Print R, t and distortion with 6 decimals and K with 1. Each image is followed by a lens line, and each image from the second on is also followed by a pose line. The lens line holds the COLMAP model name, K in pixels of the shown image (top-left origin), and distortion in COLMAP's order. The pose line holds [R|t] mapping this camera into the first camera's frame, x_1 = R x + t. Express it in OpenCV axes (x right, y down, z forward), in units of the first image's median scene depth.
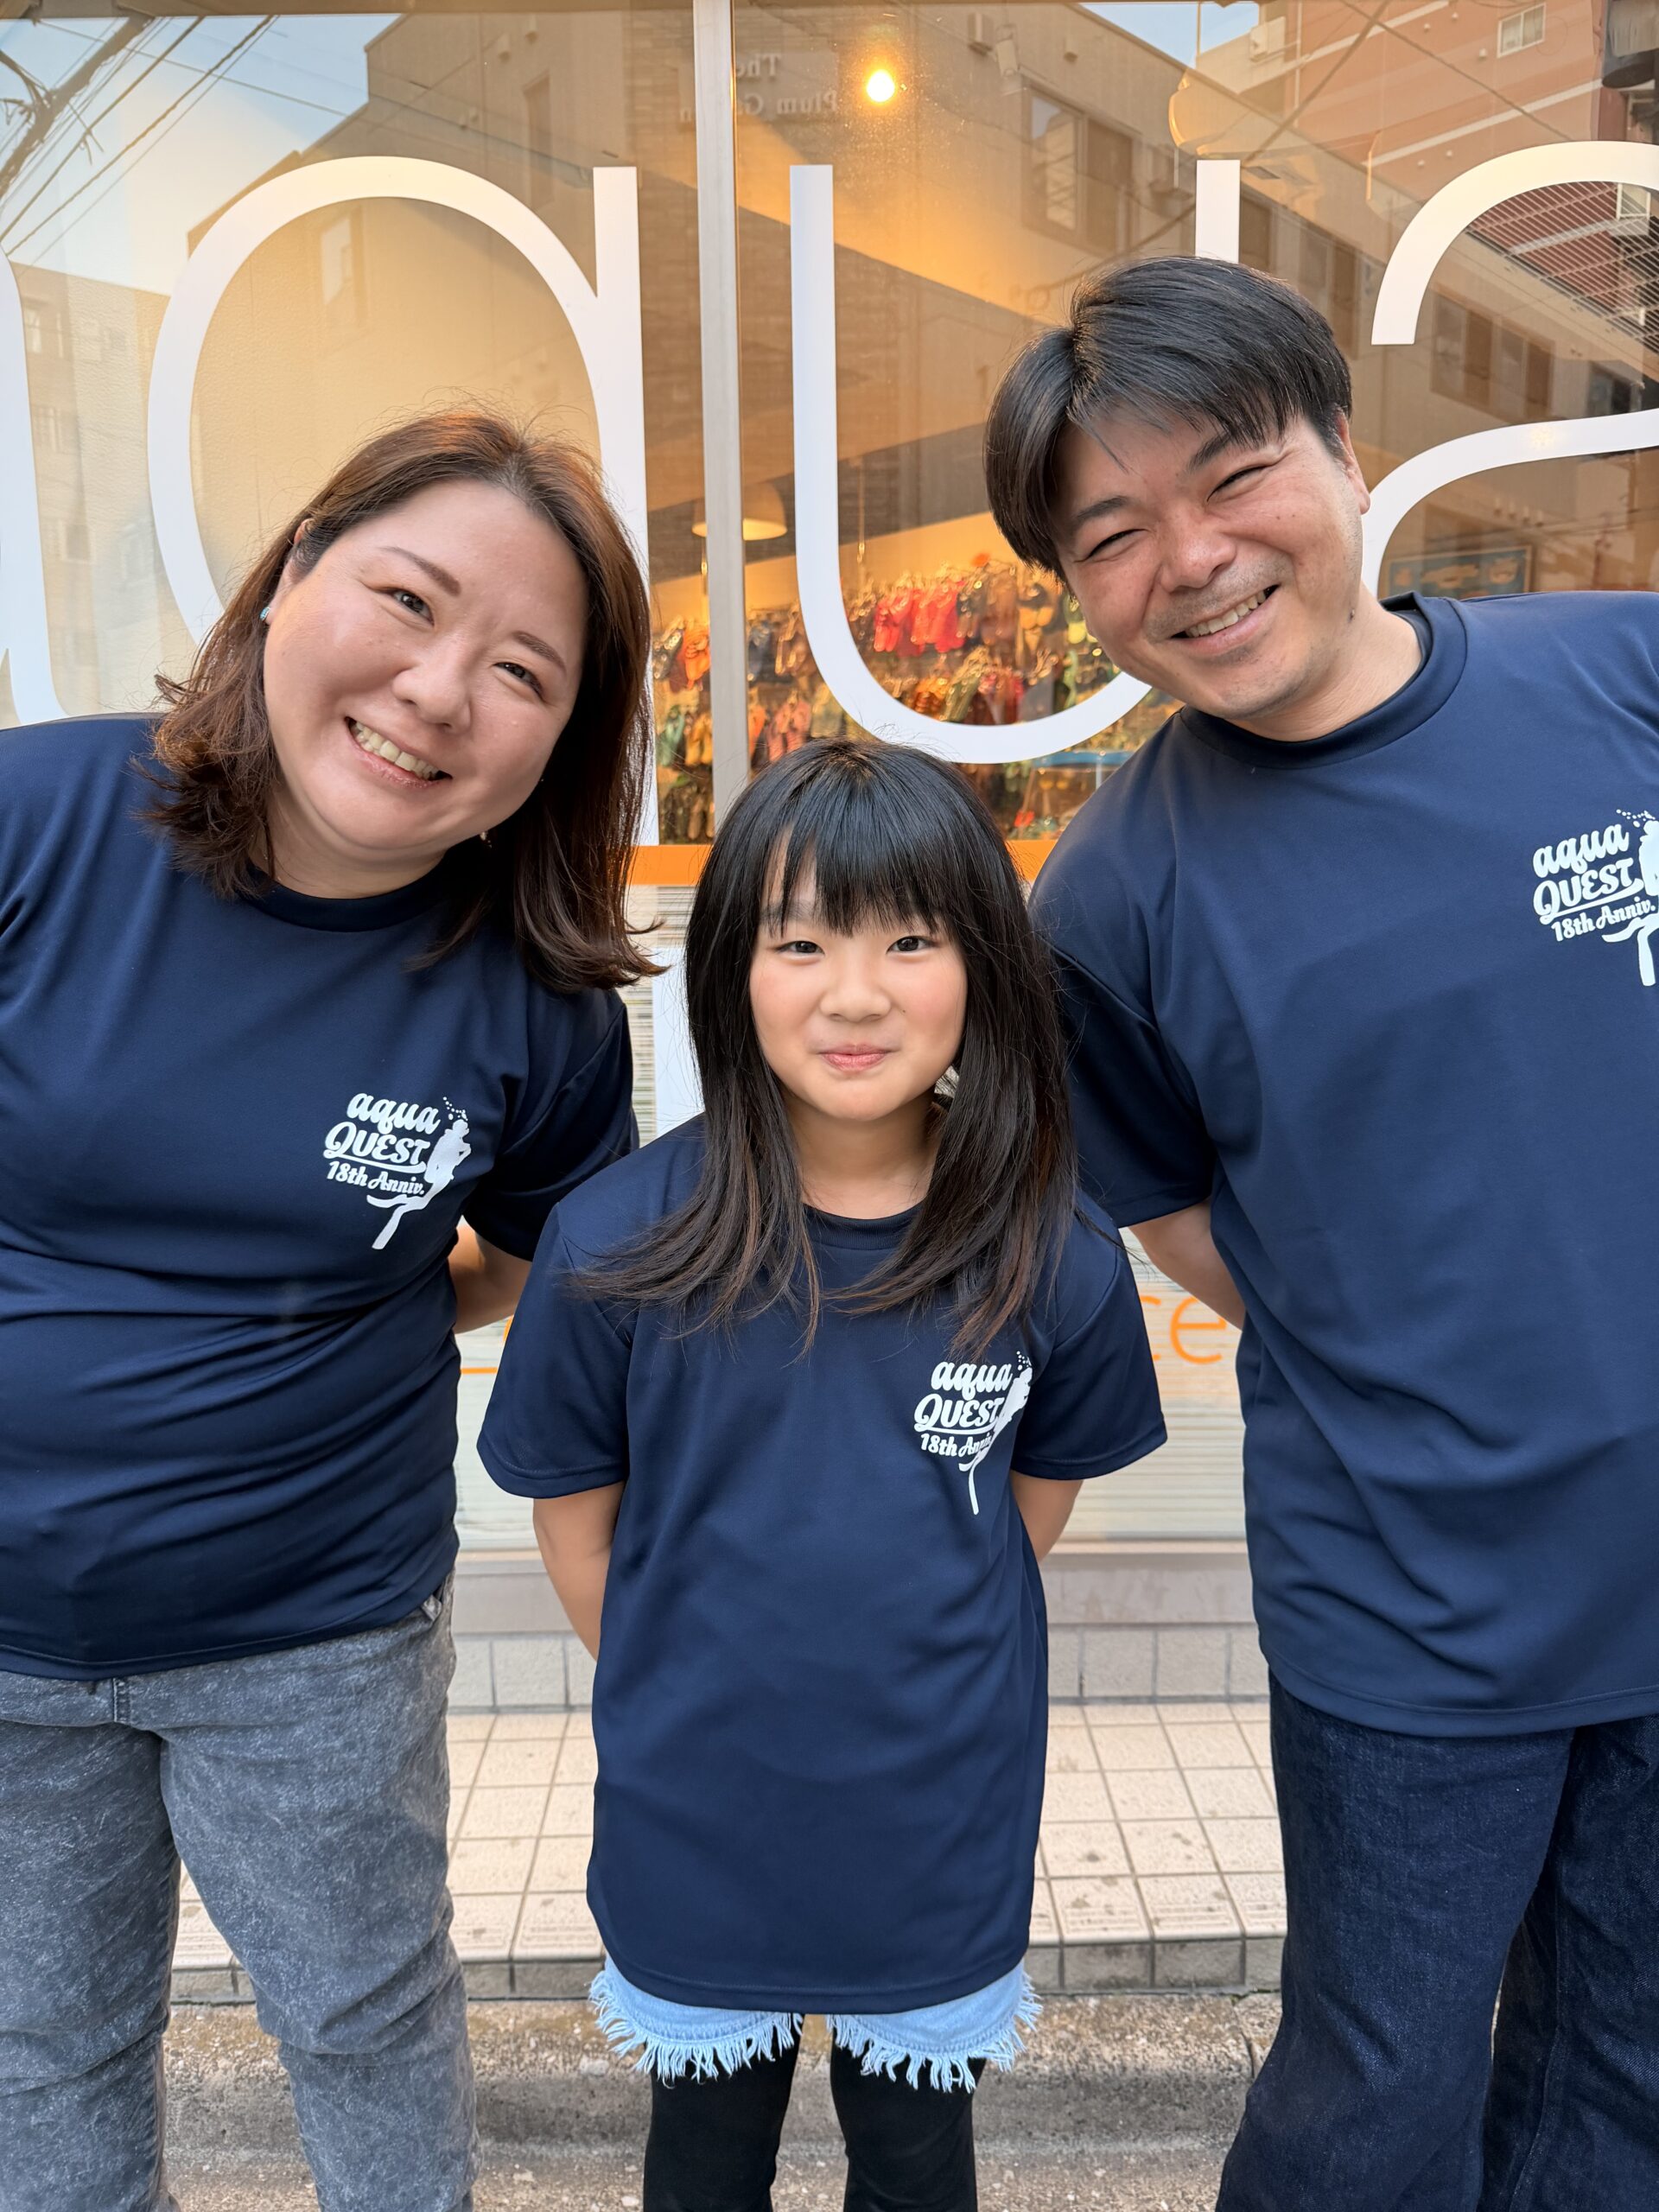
lens RADIAL K [[1542.4, 0, 808.5], [0, 1542.4, 1093.7], [0, 0, 1]] dist [0.005056, -0.036023]
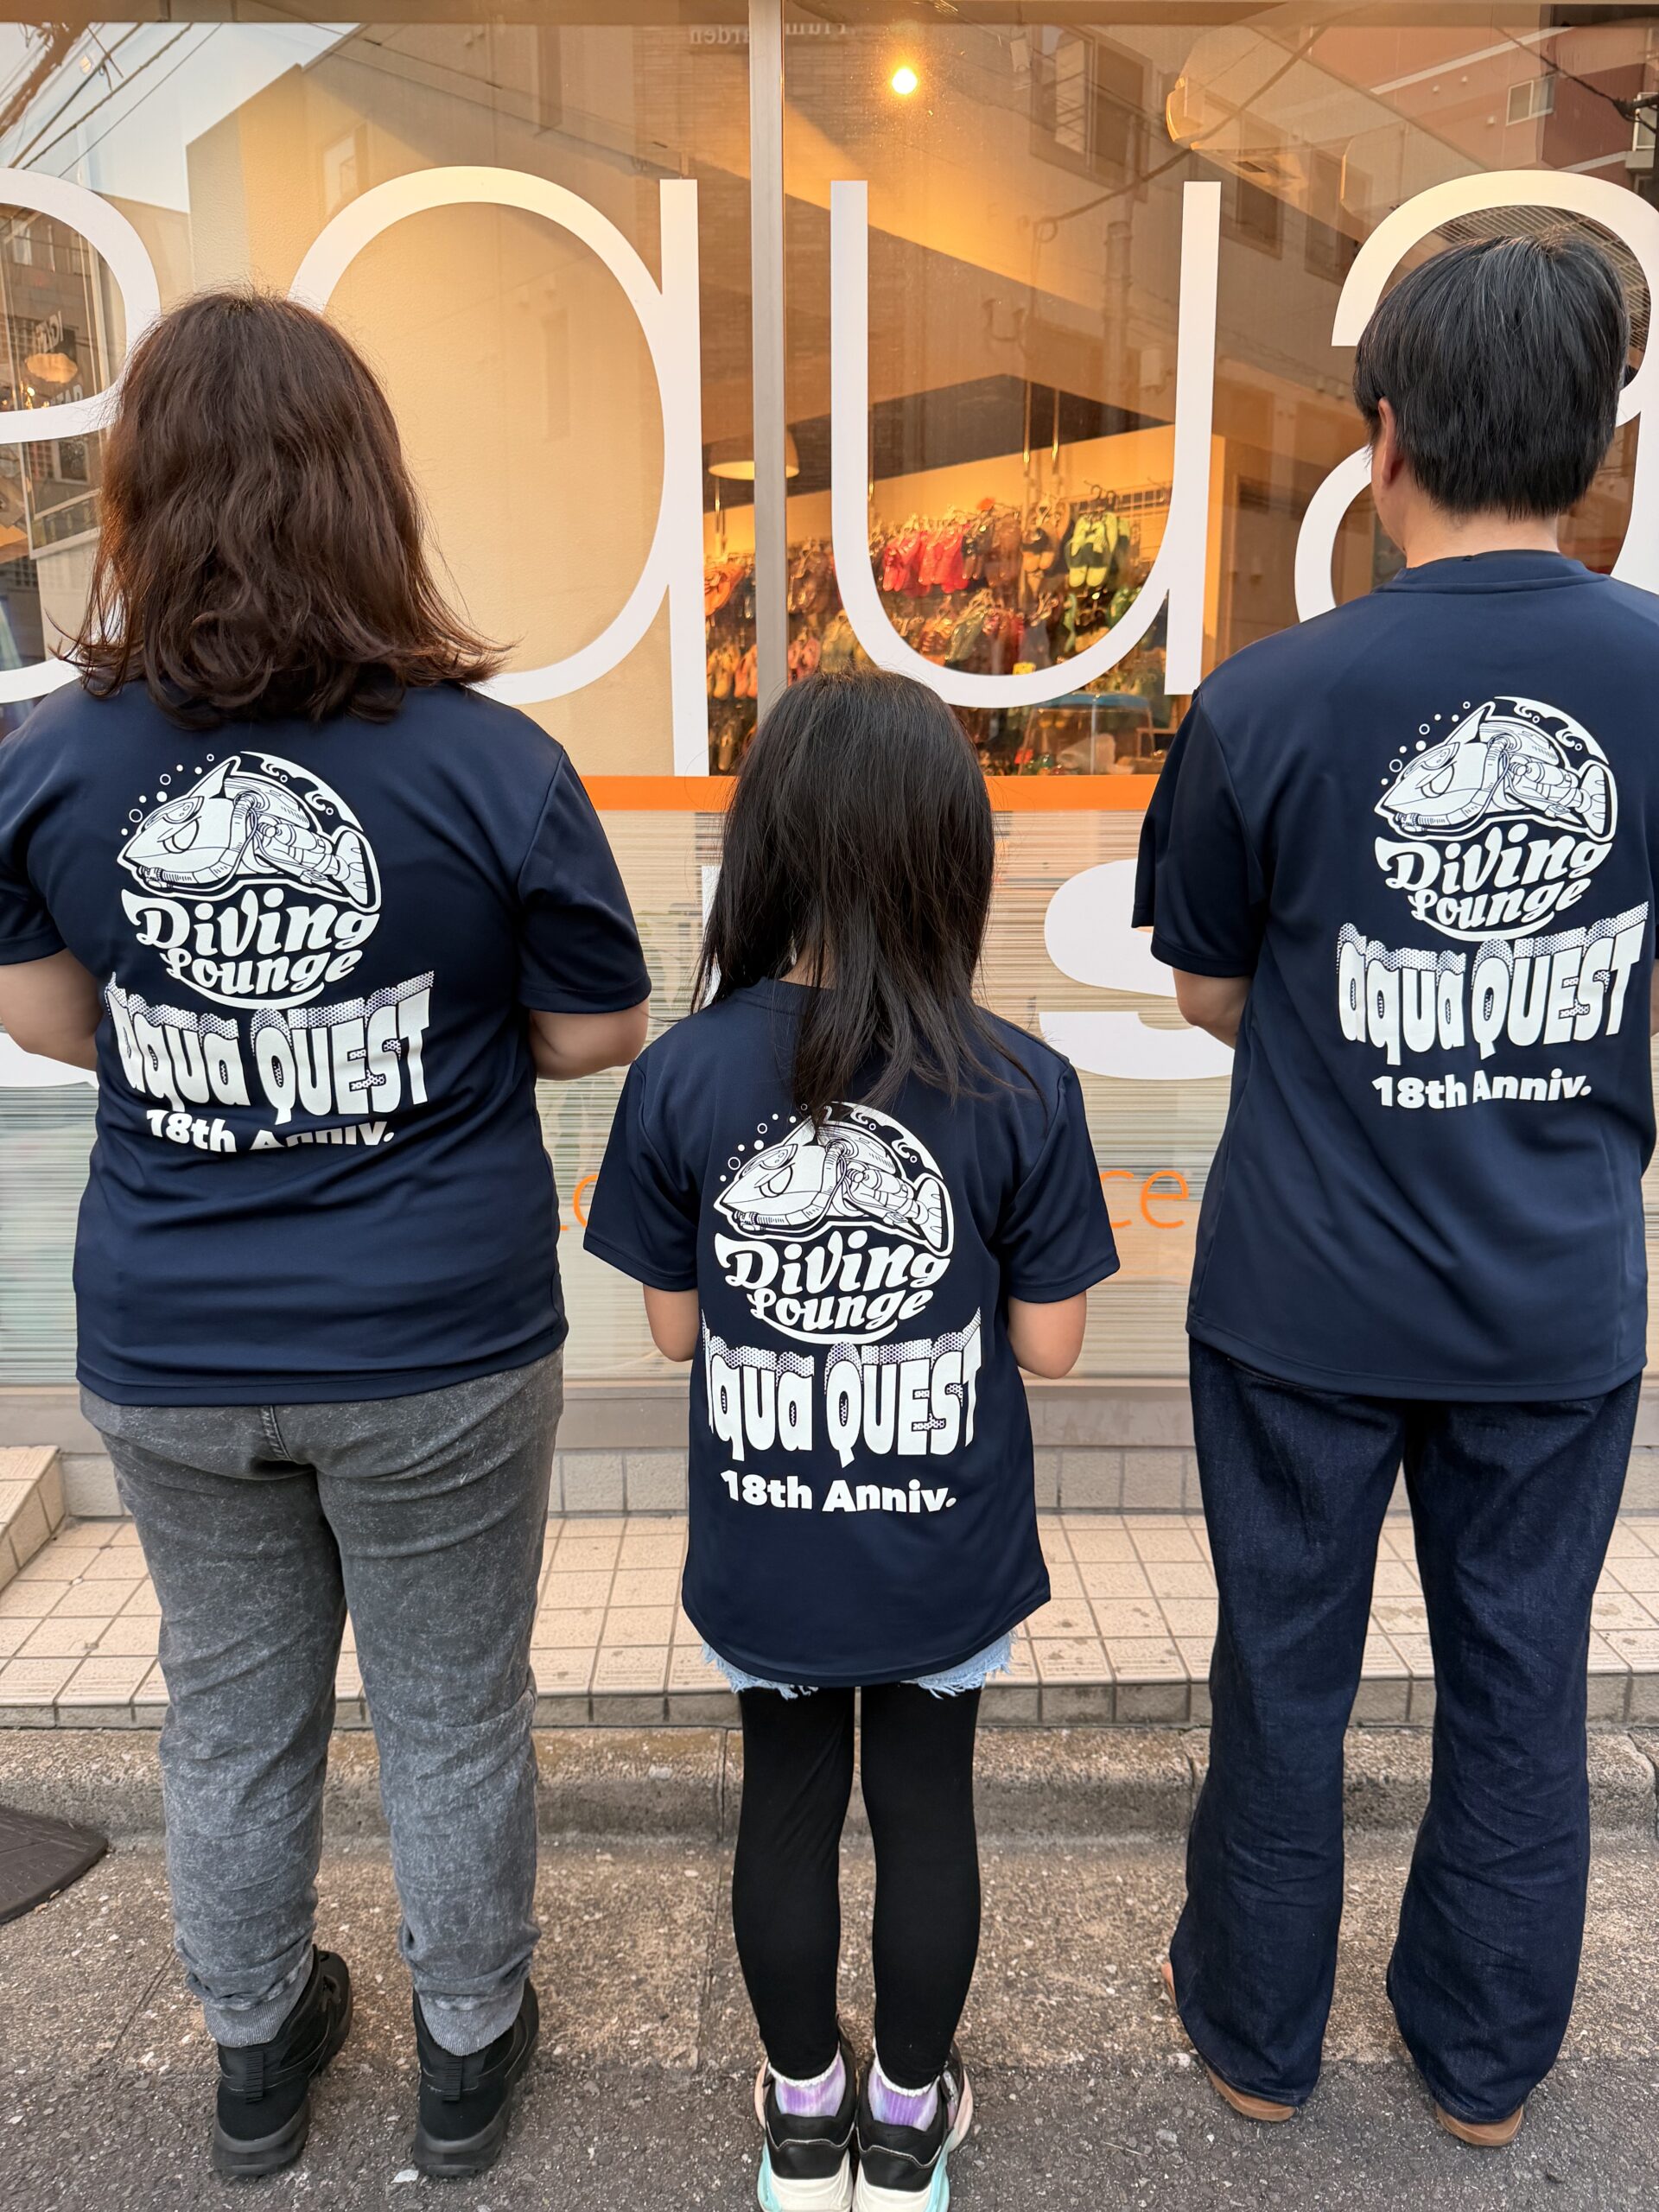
lens RADIAL K [[1542.4, 0, 834.6], [0, 1542.4, 1108.2], [0, 0, 1]] dist [0.005056, -0.036023]
pose [[0.999741, 0.009363, 0.020754, -0.024056], [-0.010386, 0.998708, 0.049747, 0.029570], [-0.020261, -0.049950, 0.998546, -0.166820]]
